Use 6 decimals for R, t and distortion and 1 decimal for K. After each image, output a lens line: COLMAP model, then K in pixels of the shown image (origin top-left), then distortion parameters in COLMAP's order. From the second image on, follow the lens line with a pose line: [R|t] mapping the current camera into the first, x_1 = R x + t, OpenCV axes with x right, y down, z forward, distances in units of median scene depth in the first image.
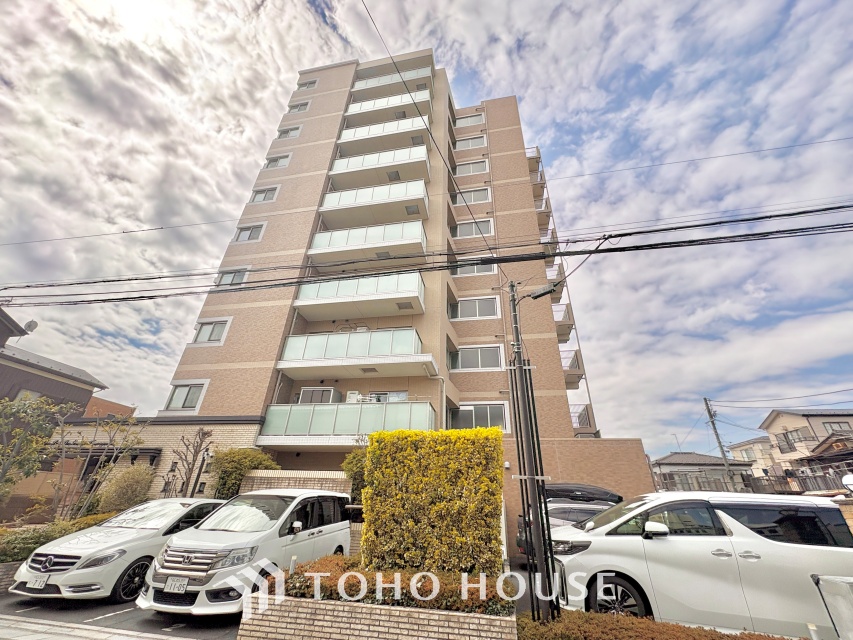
lens RADIAL K [[345.4, 0, 434.0], [0, 345.4, 316.3], [0, 0, 1]] dist [0.000350, -0.000762]
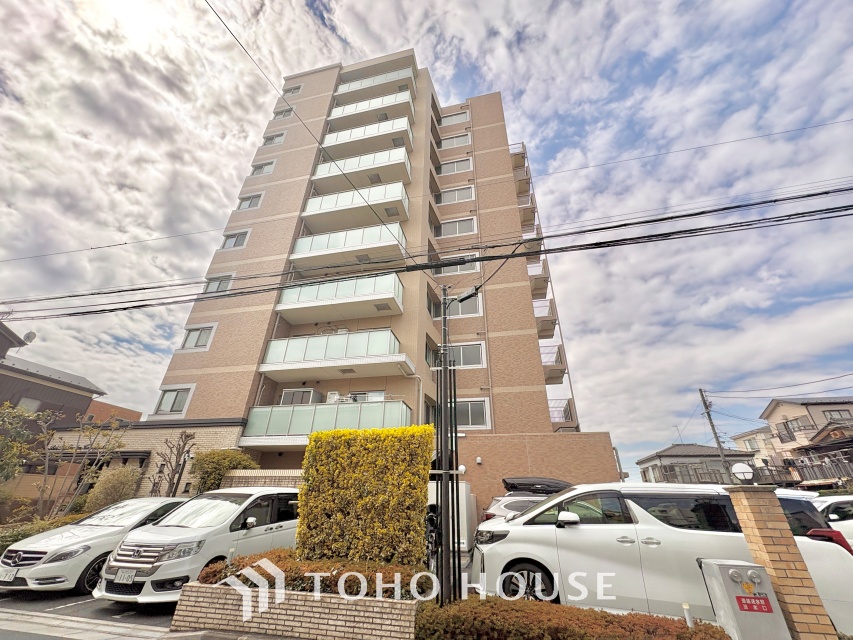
lens RADIAL K [[345.4, 0, 434.4], [0, 345.4, 315.1], [0, 0, 1]] dist [0.000350, -0.000762]
pose [[0.999302, -0.029533, -0.022874, 0.071137], [0.029626, 0.999554, 0.003756, -0.005358], [0.022753, -0.004431, 0.999731, -0.016094]]
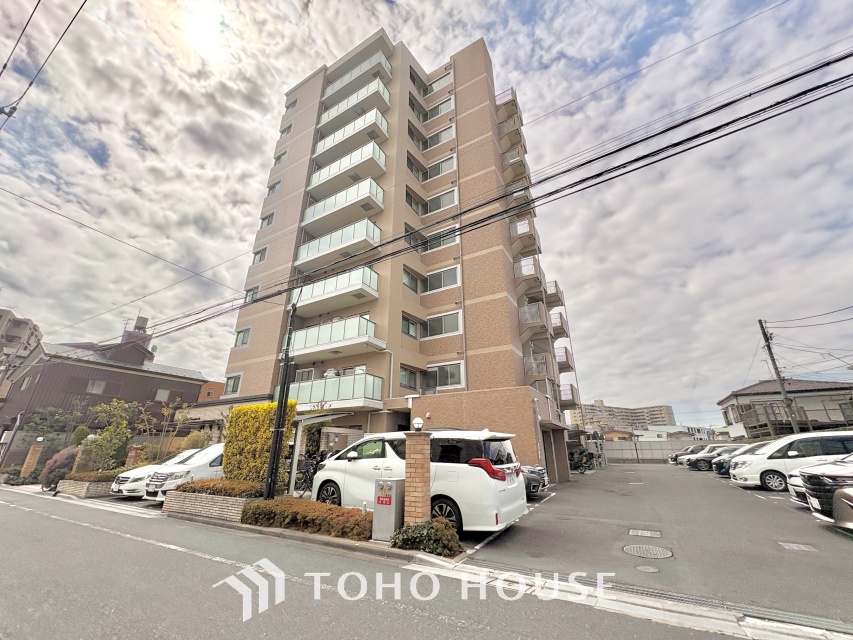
lens RADIAL K [[345.4, 0, 426.9], [0, 345.4, 316.0], [0, 0, 1]] dist [0.000350, -0.000762]
pose [[0.937452, -0.156706, -0.310850, 0.402626], [0.194239, 0.976487, 0.093513, -0.022675], [0.288887, -0.148043, 0.945848, -0.078494]]
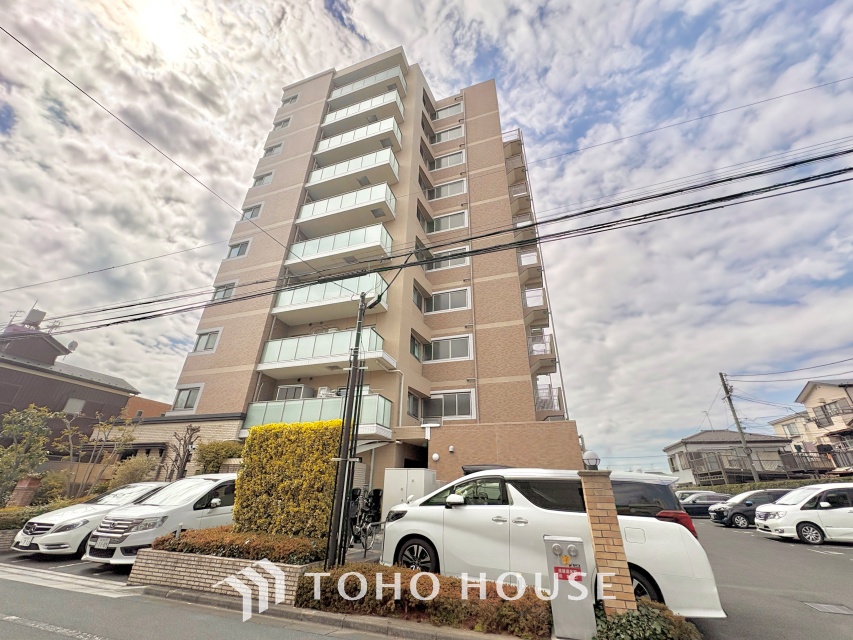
lens RADIAL K [[345.4, 0, 430.5], [0, 345.4, 312.9], [0, 0, 1]] dist [0.000350, -0.000762]
pose [[0.989279, -0.075533, -0.124990, 0.194155], [0.078616, 0.996706, 0.019912, -0.011434], [0.123074, -0.029525, 0.991958, -0.039039]]
